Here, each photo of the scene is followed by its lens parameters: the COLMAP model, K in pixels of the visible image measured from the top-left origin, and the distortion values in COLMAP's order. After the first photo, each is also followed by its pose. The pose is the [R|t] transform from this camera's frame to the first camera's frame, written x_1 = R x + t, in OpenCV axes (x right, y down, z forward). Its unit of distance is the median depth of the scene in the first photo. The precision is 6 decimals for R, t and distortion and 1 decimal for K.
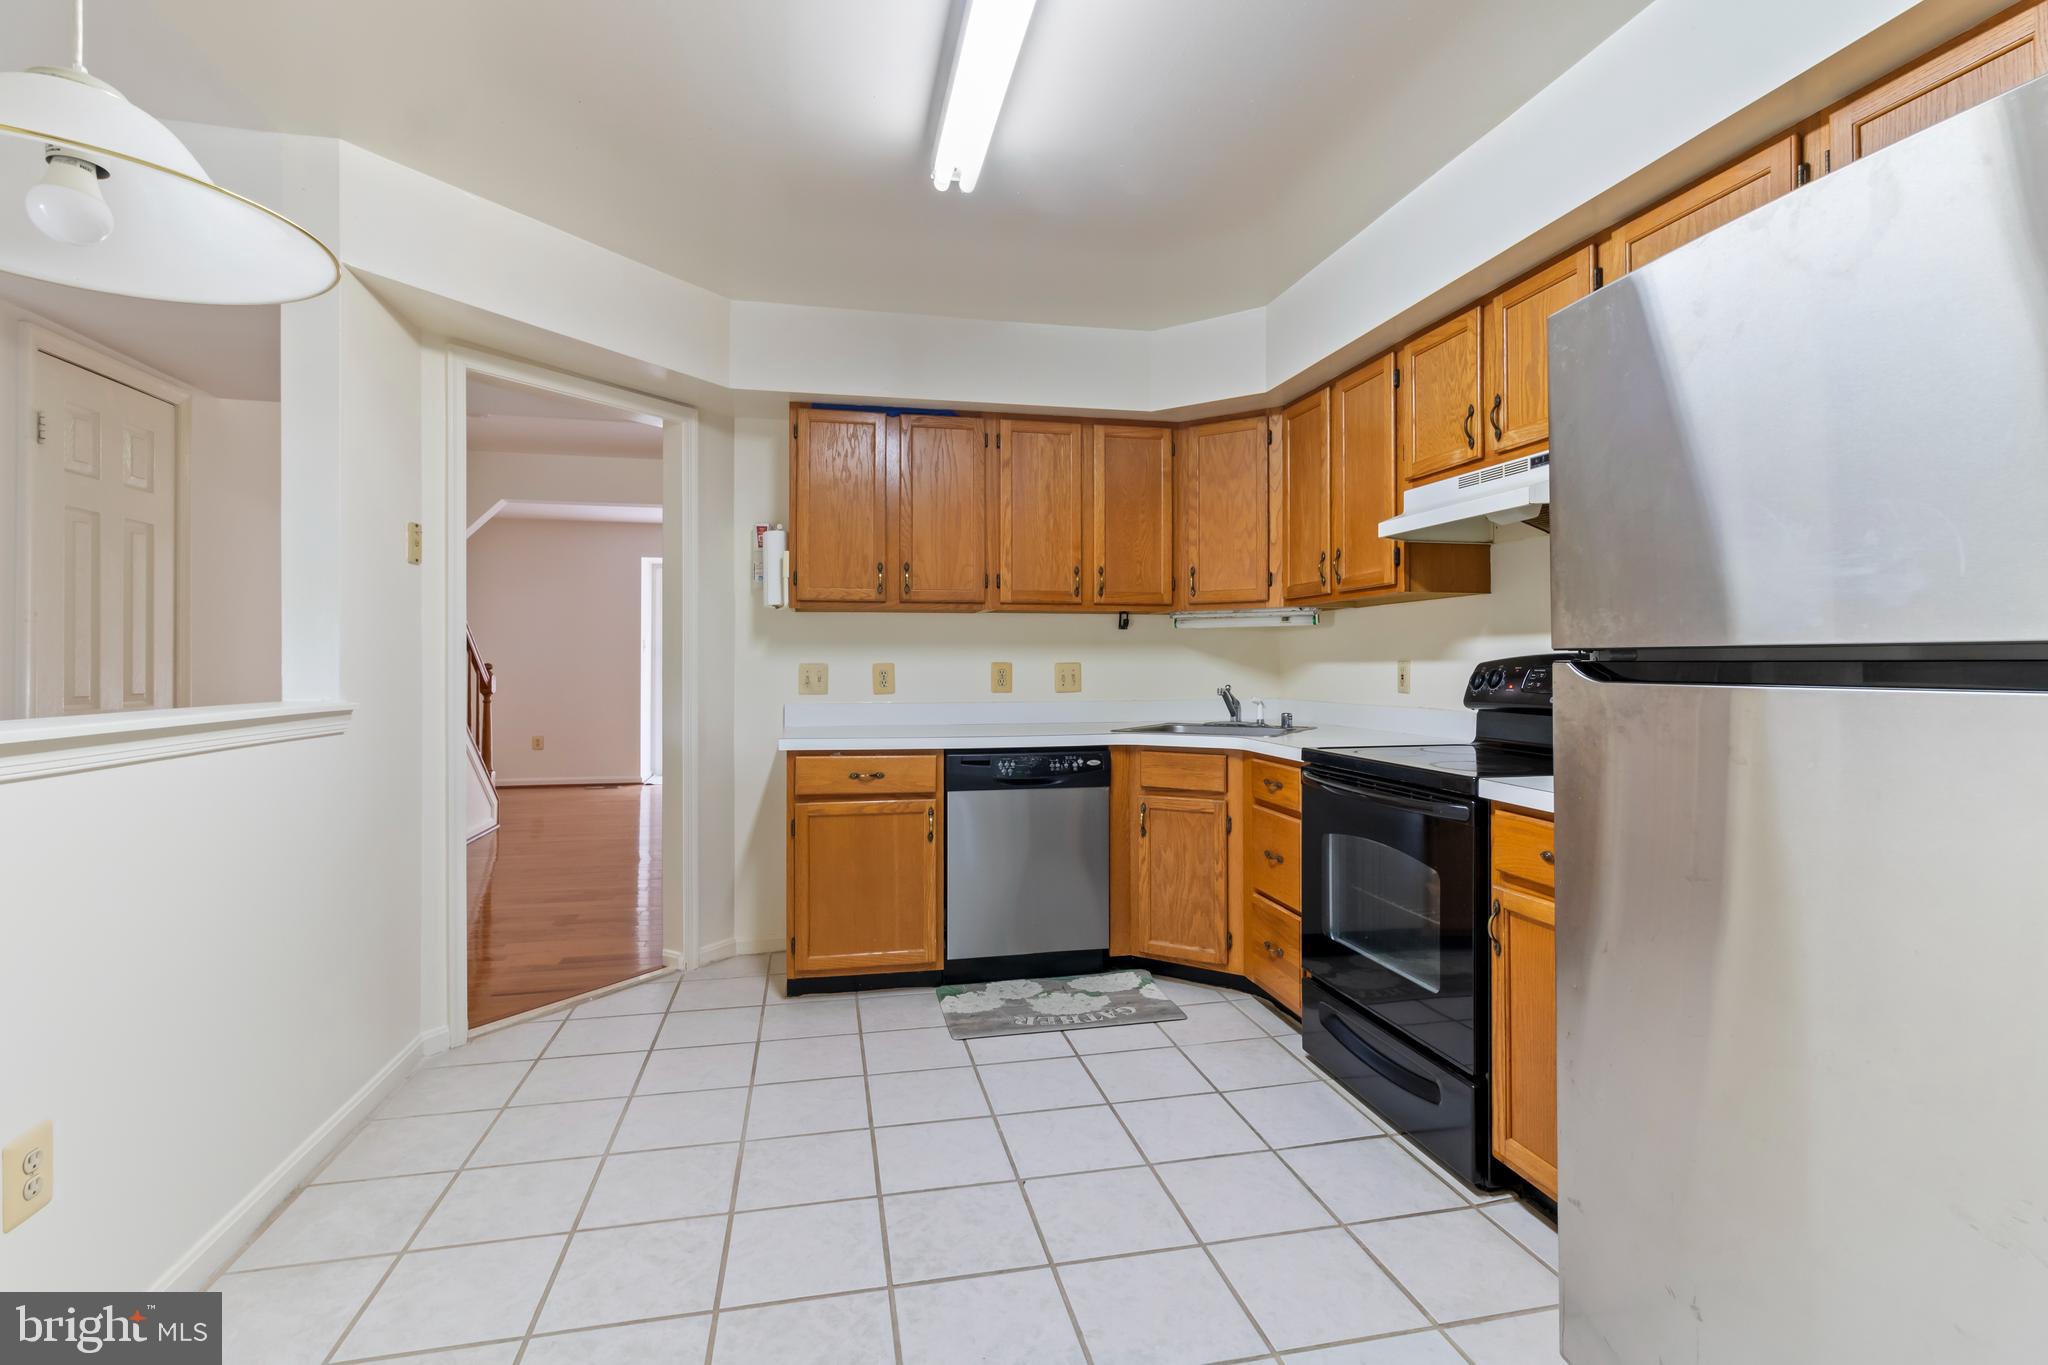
lens RADIAL K [[947.0, 0, 1038.8], [0, 947.0, 668.6], [0, 0, 1]] dist [0.000330, 0.000907]
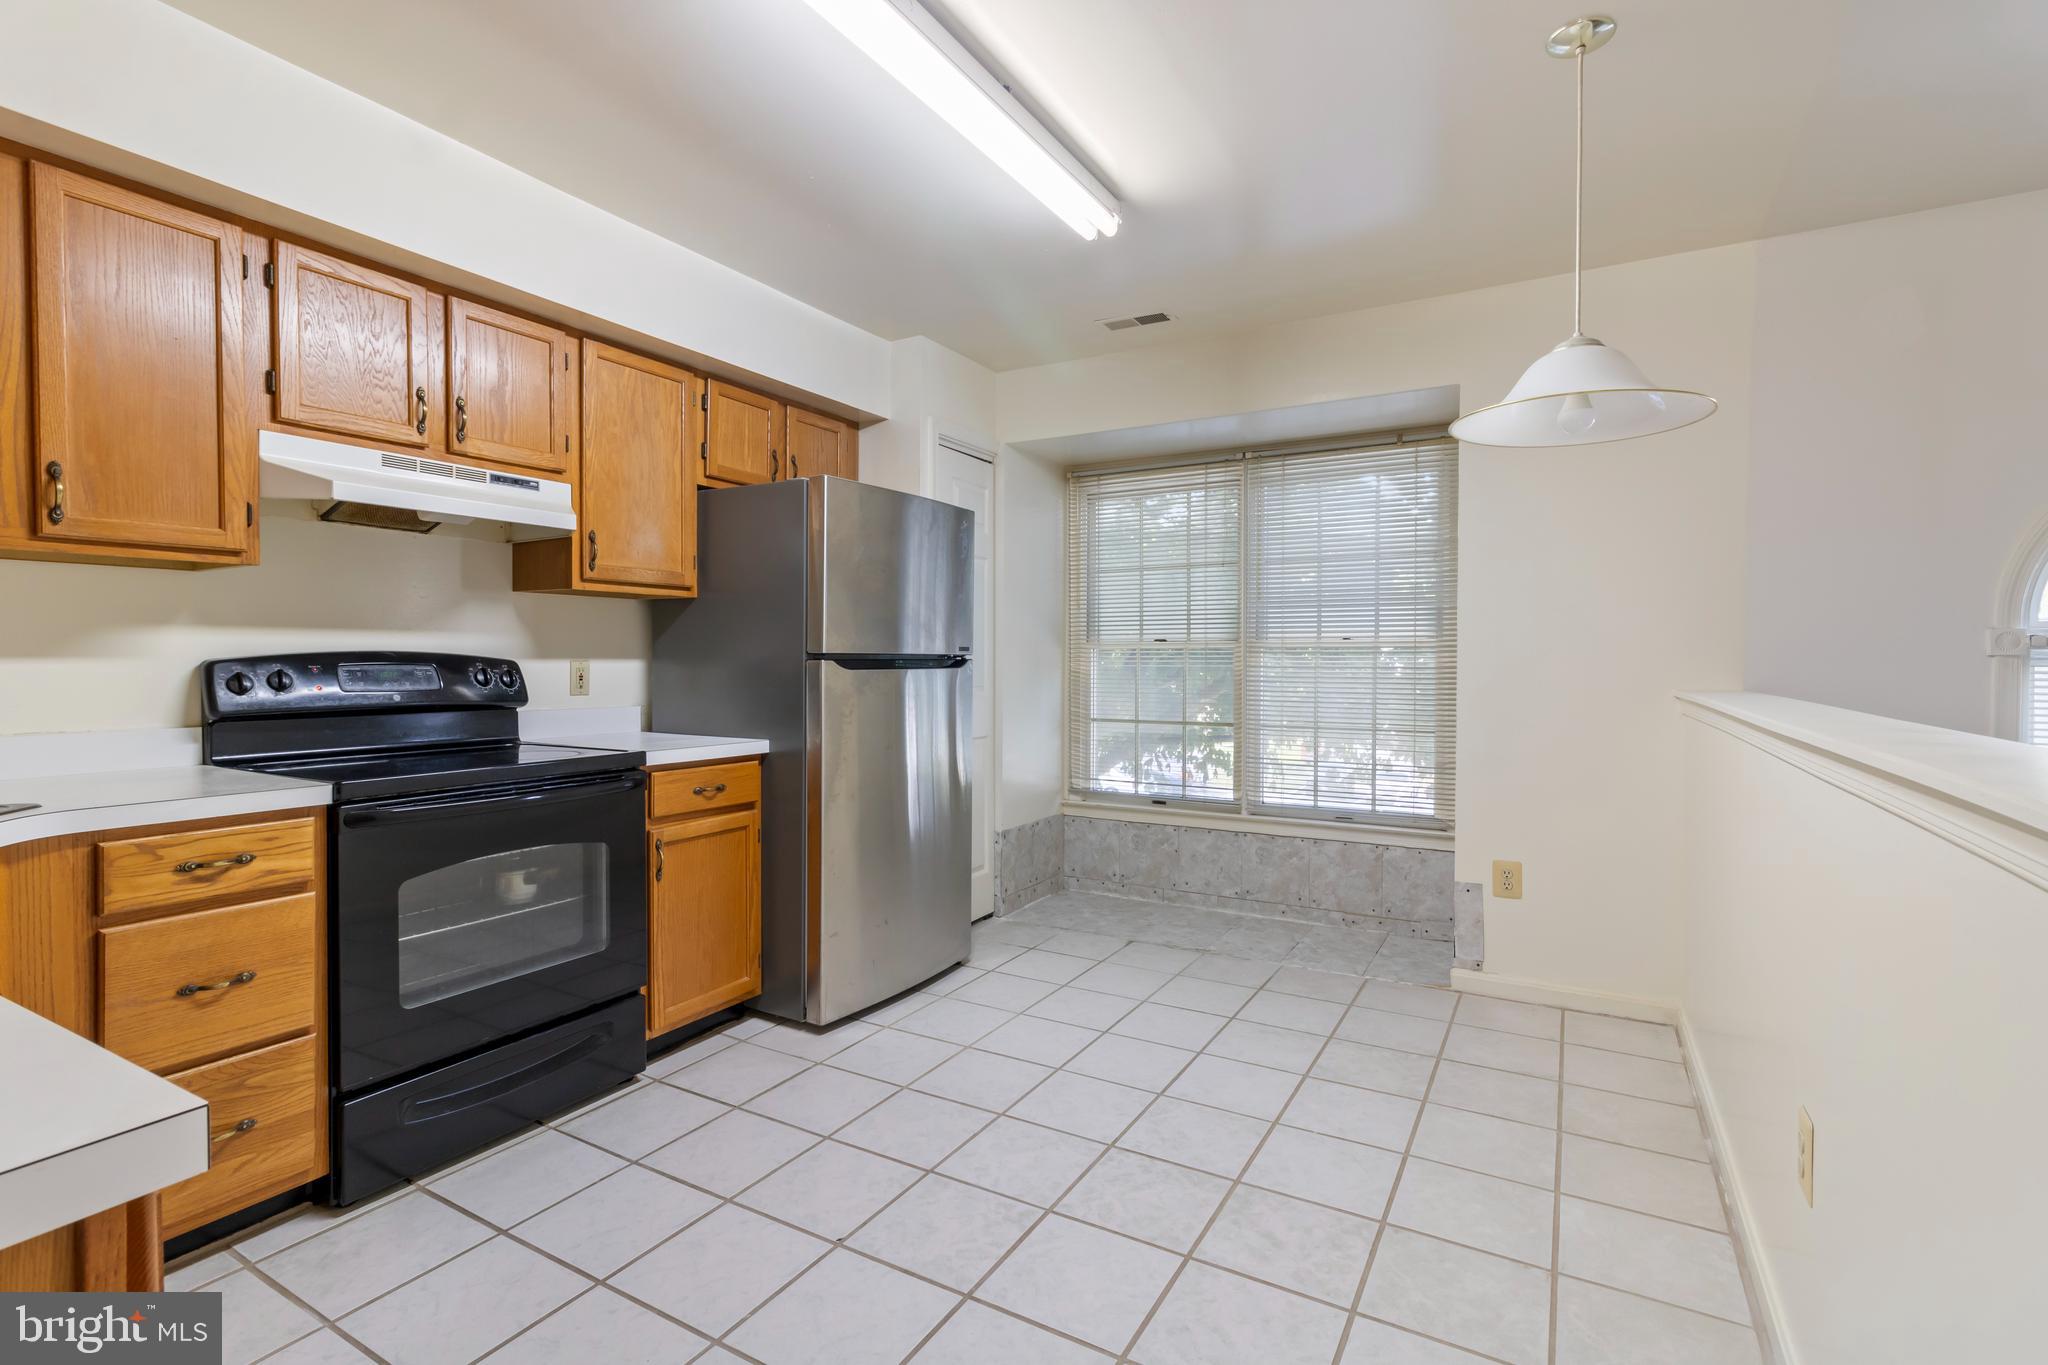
lens RADIAL K [[947.0, 0, 1010.7], [0, 947.0, 671.5], [0, 0, 1]] dist [0.000330, 0.000907]
pose [[-0.720031, -0.013468, 0.693811, -0.489056], [0.001213, 0.999786, 0.020666, -0.010771], [-0.693941, 0.015722, -0.719860, 0.994861]]
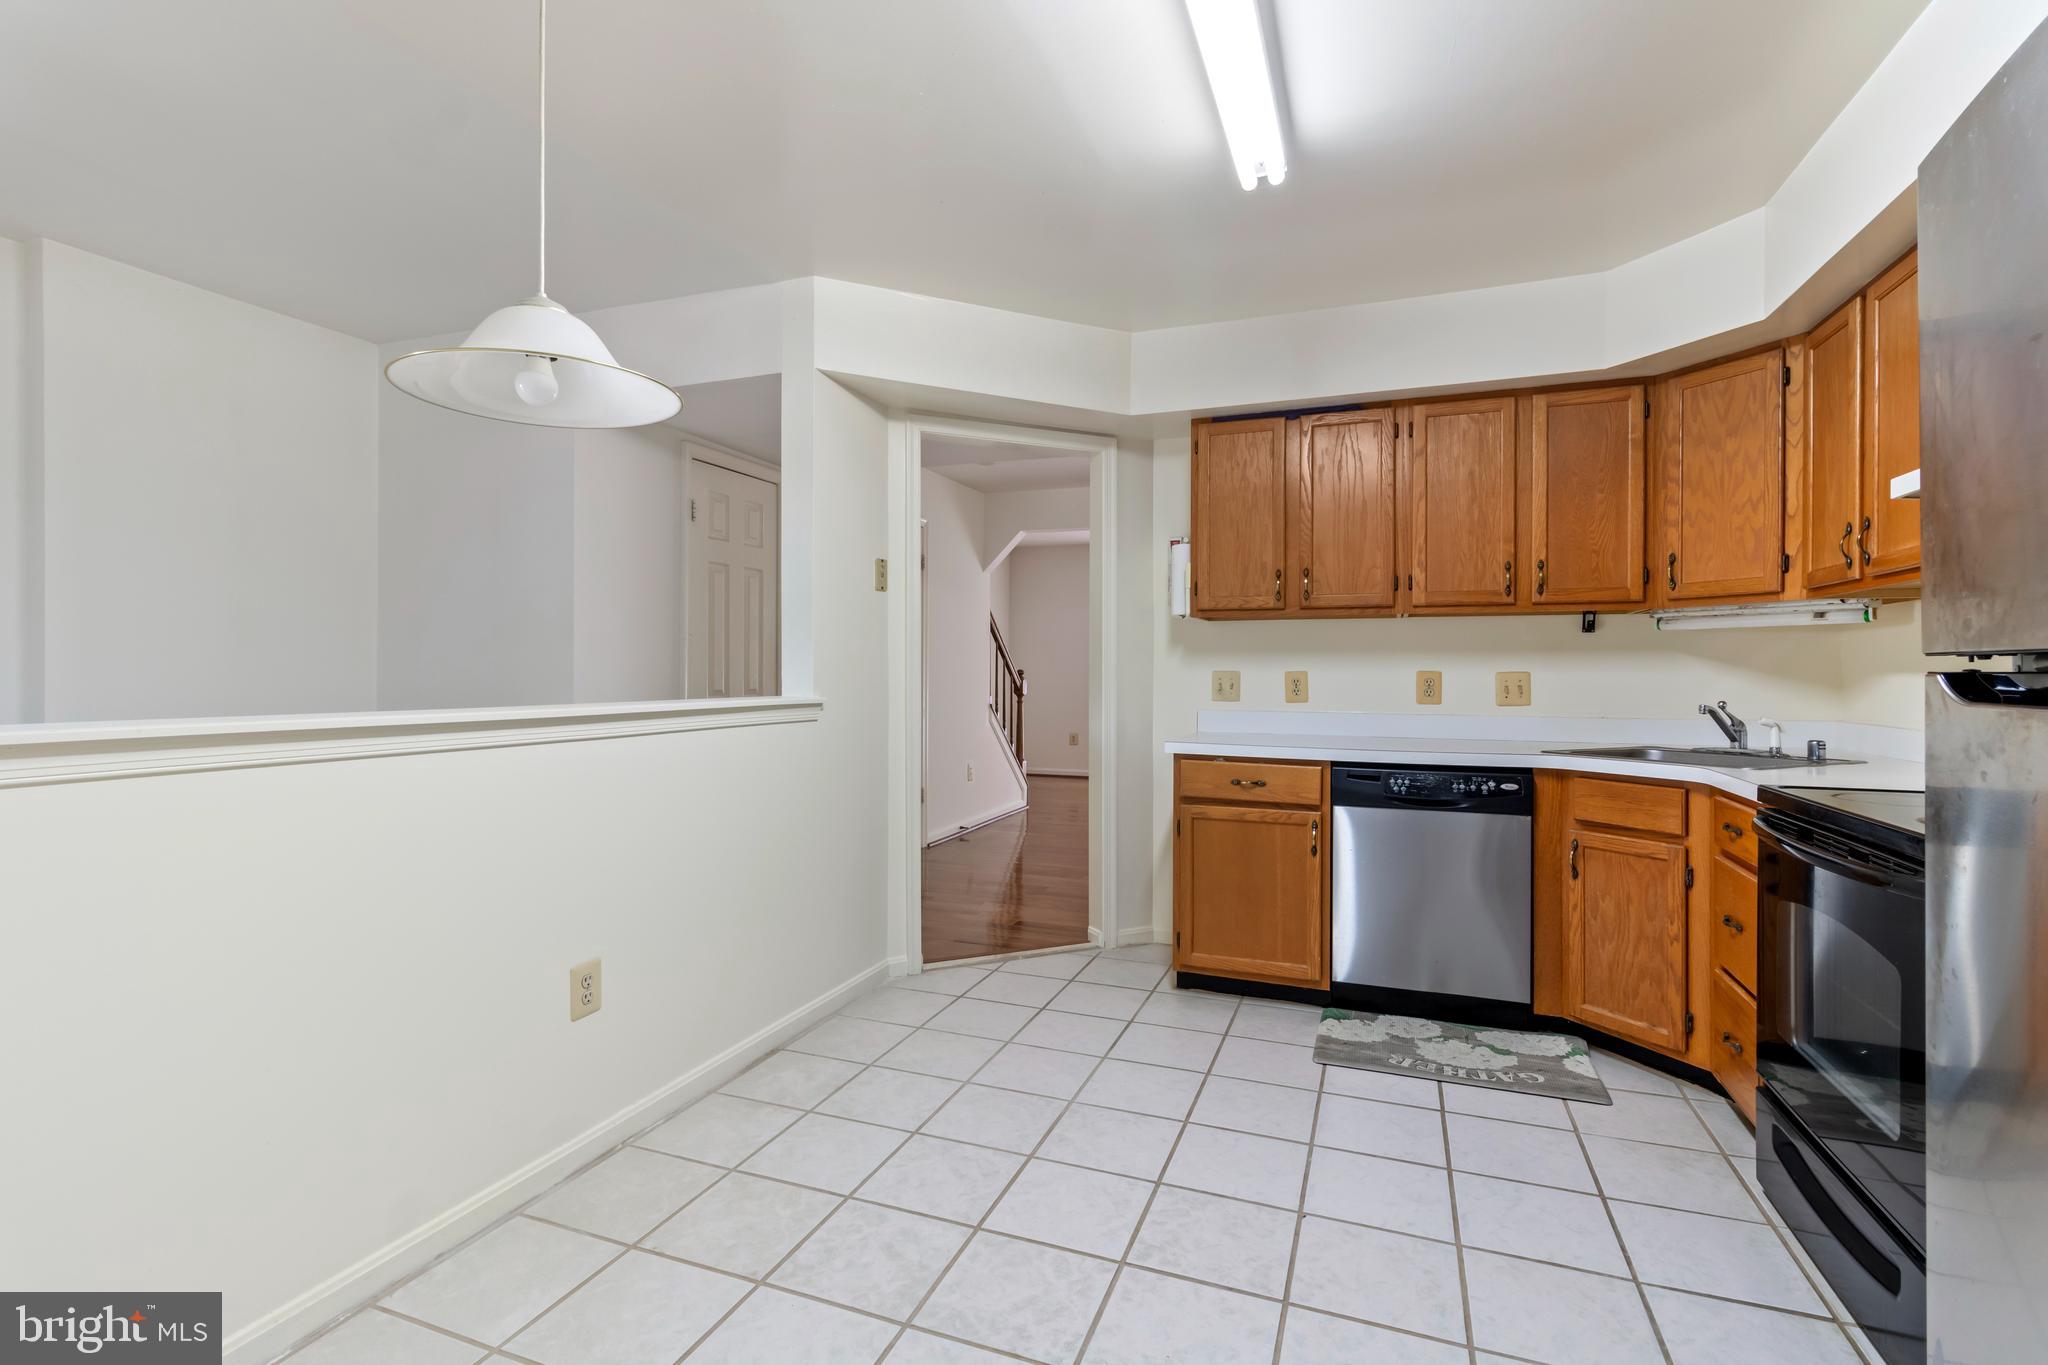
lens RADIAL K [[947.0, 0, 1035.7], [0, 947.0, 682.7], [0, 0, 1]] dist [0.000330, 0.000907]
pose [[0.835355, 0.012510, -0.549569, 0.180328], [-0.008870, 0.999918, 0.009277, -0.000471], [0.549639, -0.002875, 0.835397, 0.037521]]
